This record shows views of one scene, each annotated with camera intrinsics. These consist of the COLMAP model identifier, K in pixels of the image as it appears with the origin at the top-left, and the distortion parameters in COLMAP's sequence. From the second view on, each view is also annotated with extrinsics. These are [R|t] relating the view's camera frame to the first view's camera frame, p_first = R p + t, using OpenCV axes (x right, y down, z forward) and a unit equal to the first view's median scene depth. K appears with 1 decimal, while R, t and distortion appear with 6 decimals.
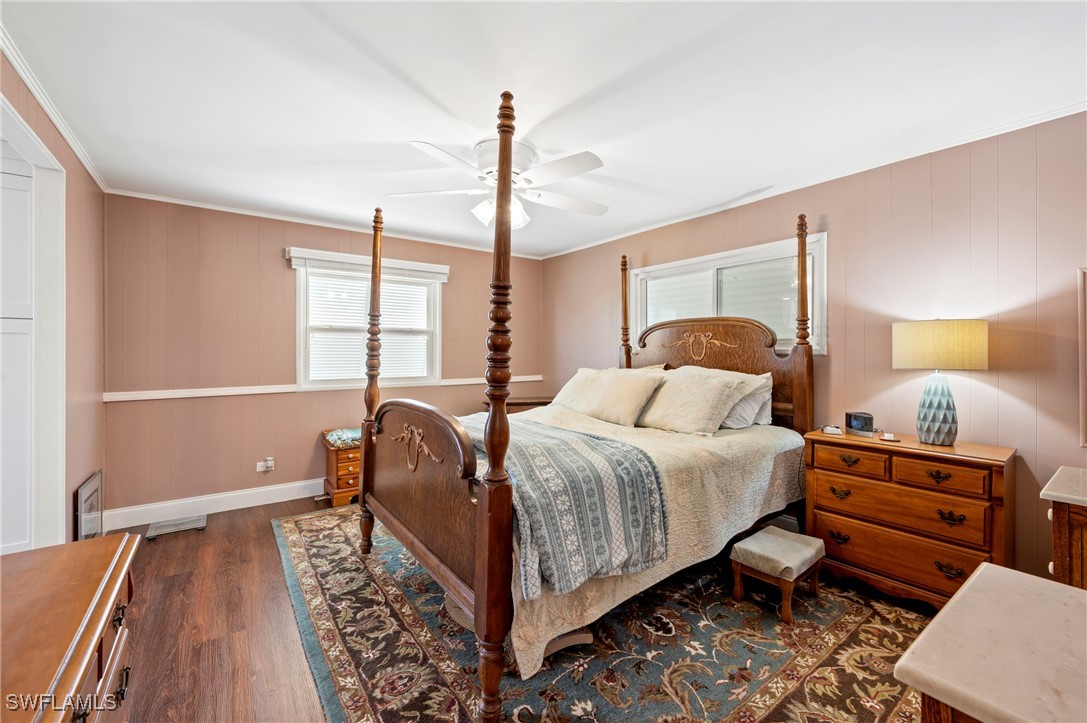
lens RADIAL K [[437.4, 0, 540.7], [0, 437.4, 353.0], [0, 0, 1]] dist [-0.000018, -0.000440]
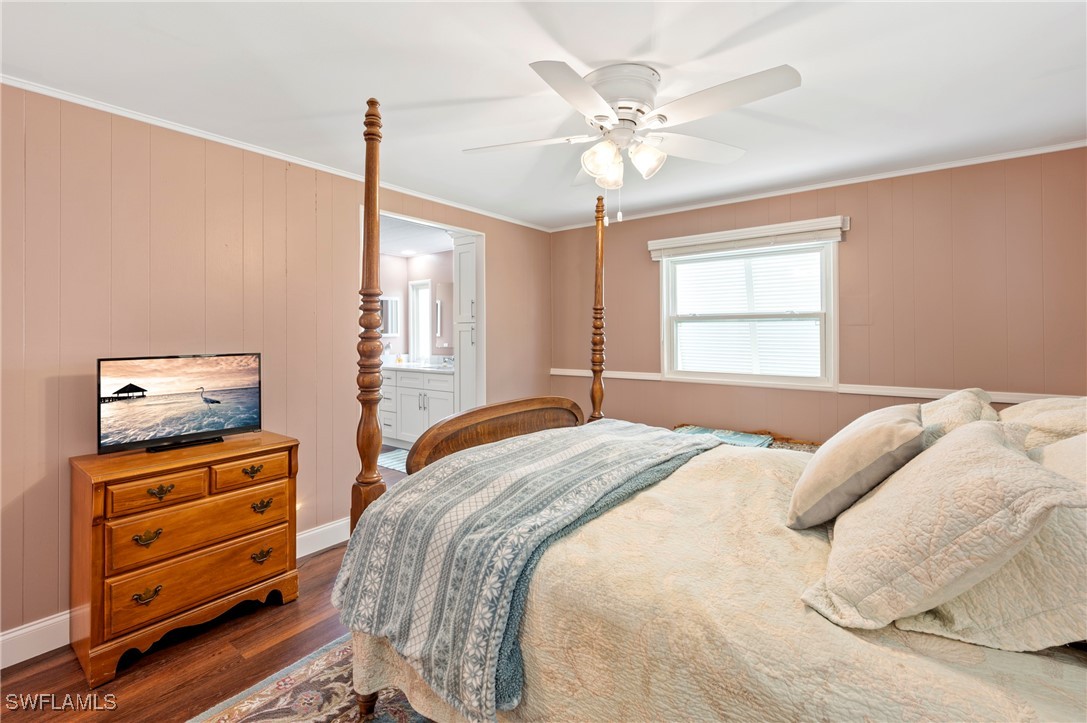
lens RADIAL K [[462.6, 0, 521.6], [0, 462.6, 336.3], [0, 0, 1]] dist [0.003303, 0.000073]
pose [[0.284657, 0.005467, -0.958614, 0.382702], [-0.001463, 0.999985, 0.005269, -0.020585], [0.958628, -0.000097, 0.284661, 0.379881]]
